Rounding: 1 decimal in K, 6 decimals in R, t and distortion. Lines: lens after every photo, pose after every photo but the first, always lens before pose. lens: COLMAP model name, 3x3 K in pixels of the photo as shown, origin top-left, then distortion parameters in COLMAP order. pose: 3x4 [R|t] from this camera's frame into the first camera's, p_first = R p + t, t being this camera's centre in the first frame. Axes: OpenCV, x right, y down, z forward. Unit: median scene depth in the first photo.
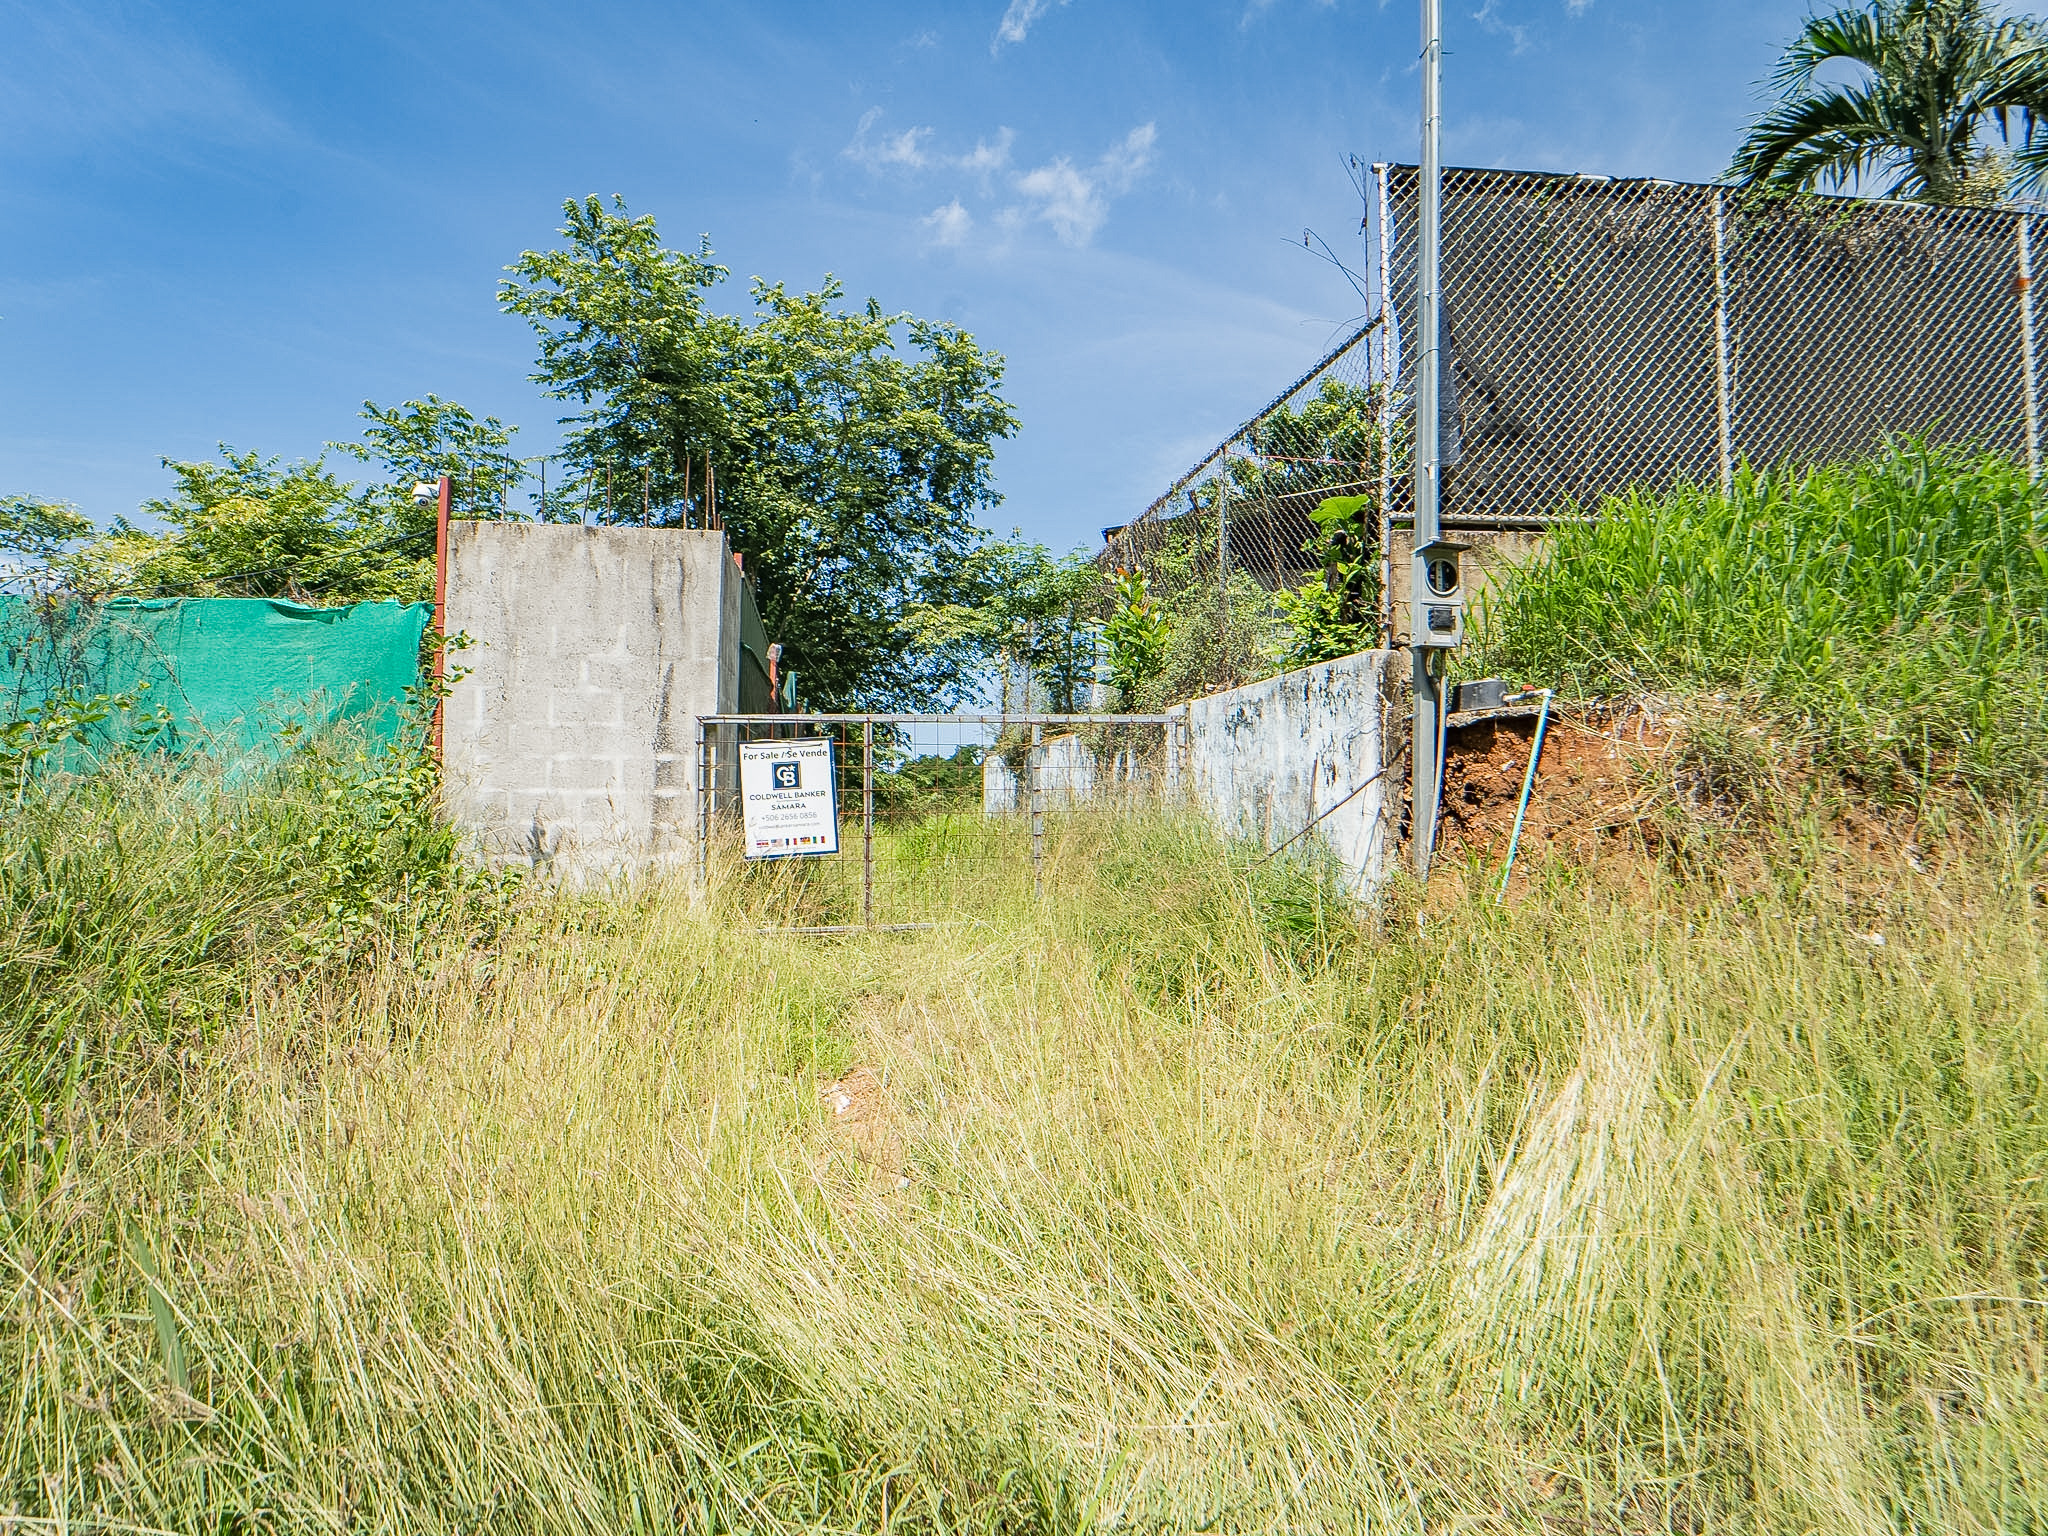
lens RADIAL K [[939.2, 0, 1024.0], [0, 939.2, 763.1], [0, 0, 1]] dist [-0.020015, -0.000096]
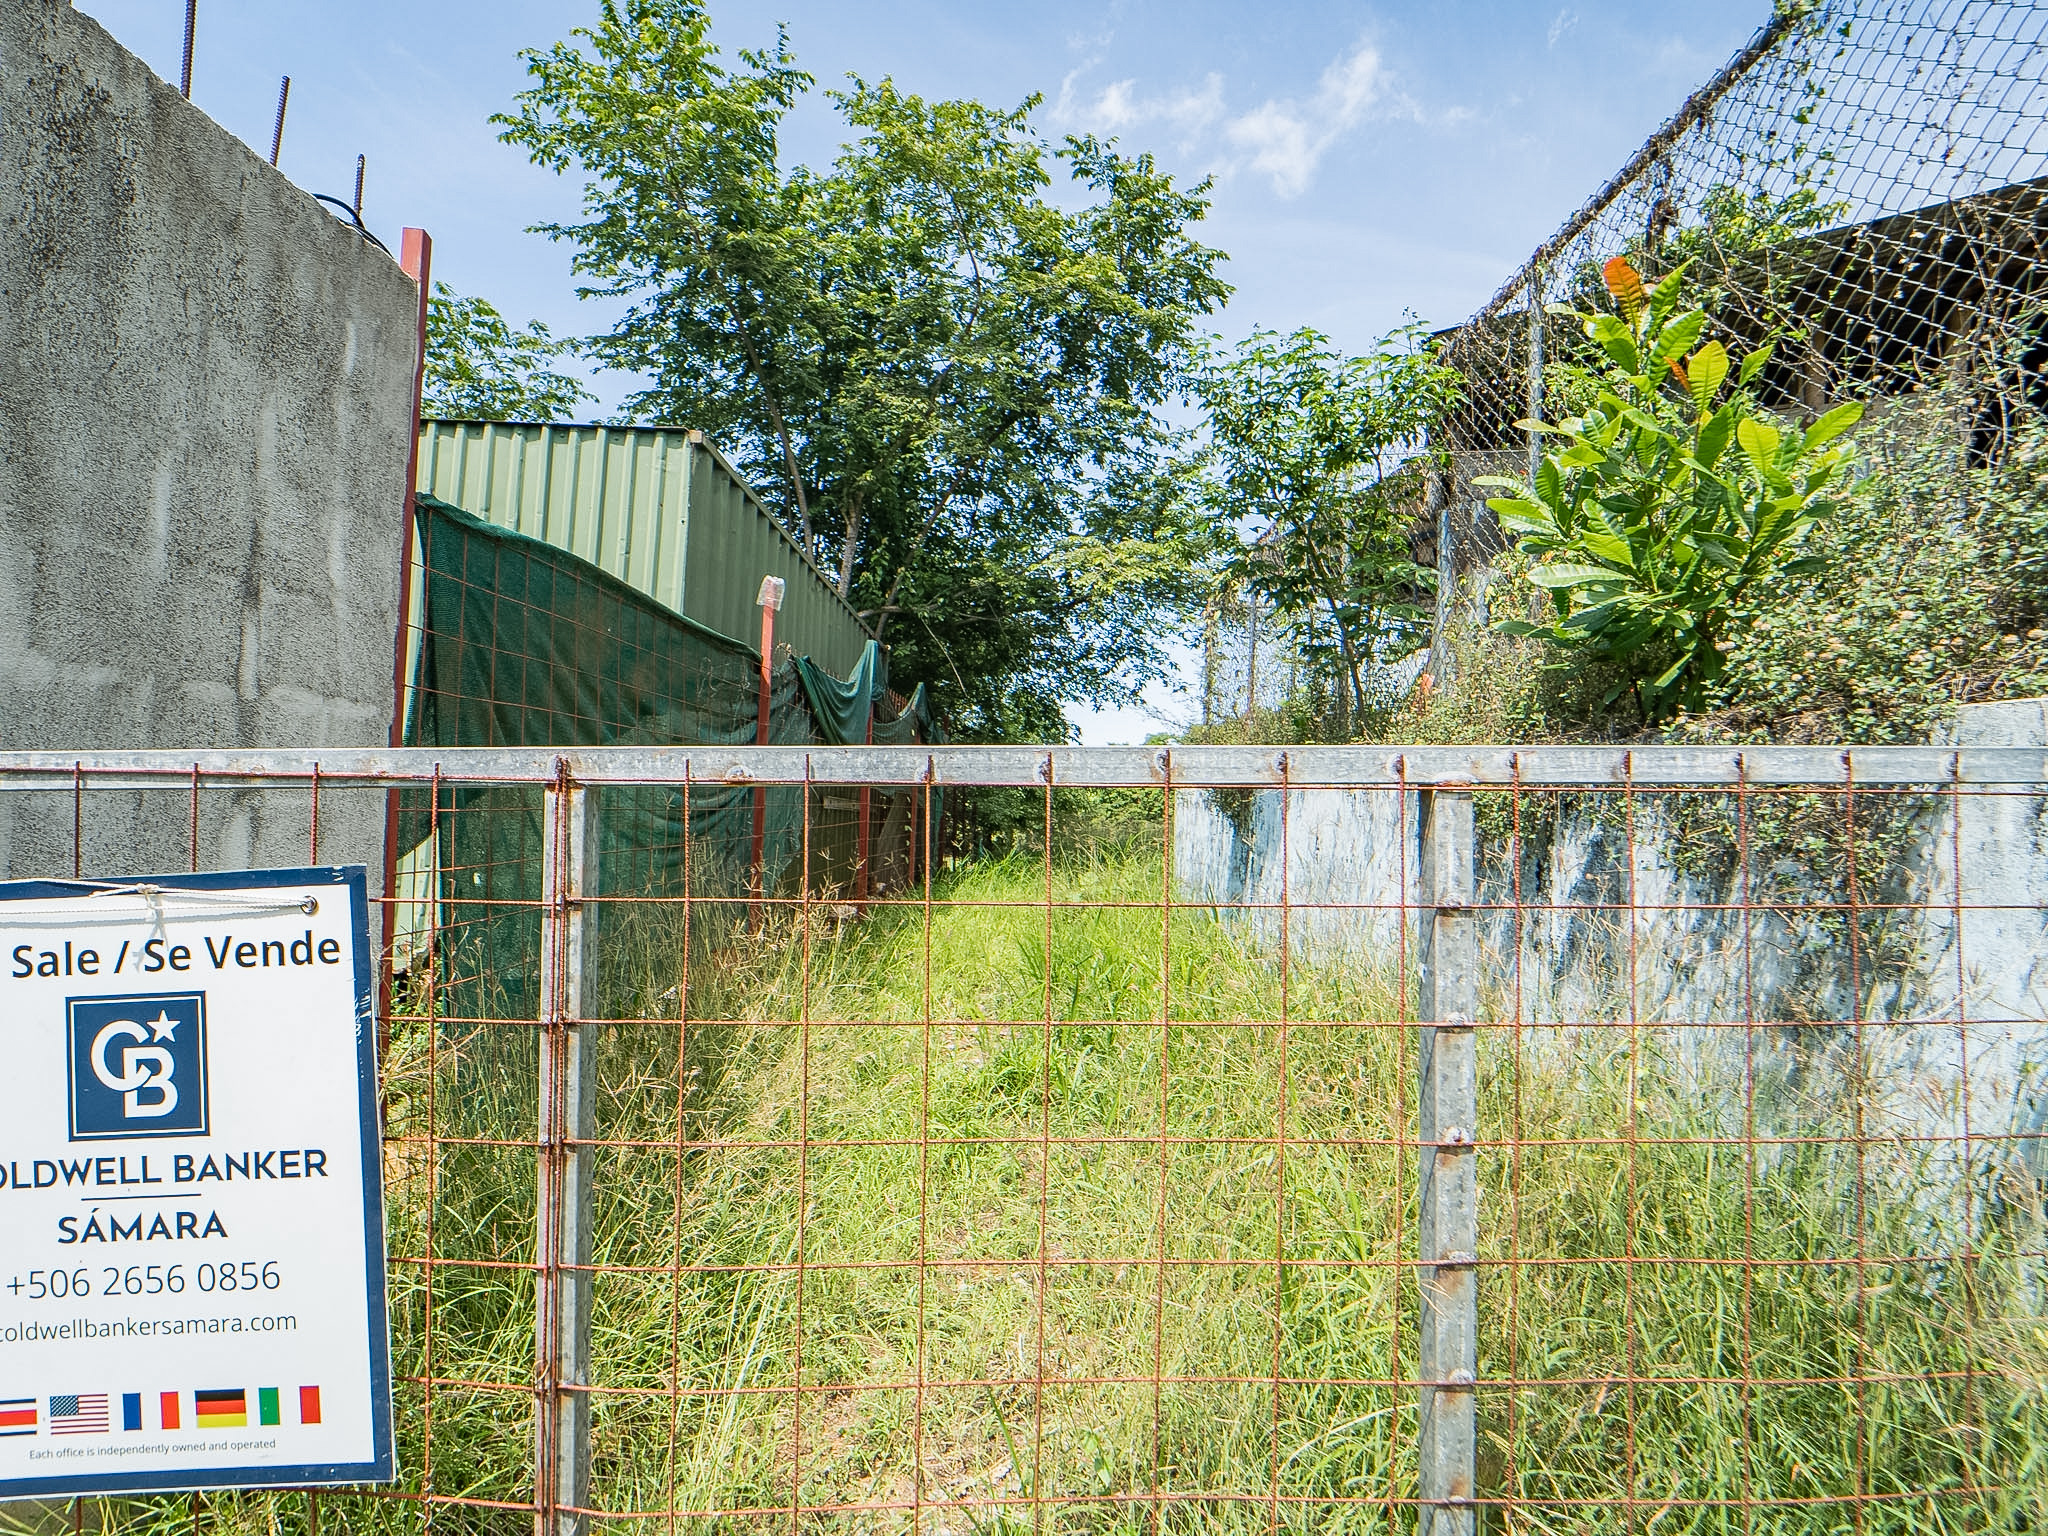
lens RADIAL K [[939.2, 0, 1024.0], [0, 939.2, 763.1], [0, 0, 1]] dist [-0.020015, -0.000096]
pose [[0.979538, 0.008831, -0.201067, -0.013167], [-0.005400, 0.999830, 0.017607, -0.018489], [0.201188, -0.016161, 0.979419, 0.297728]]
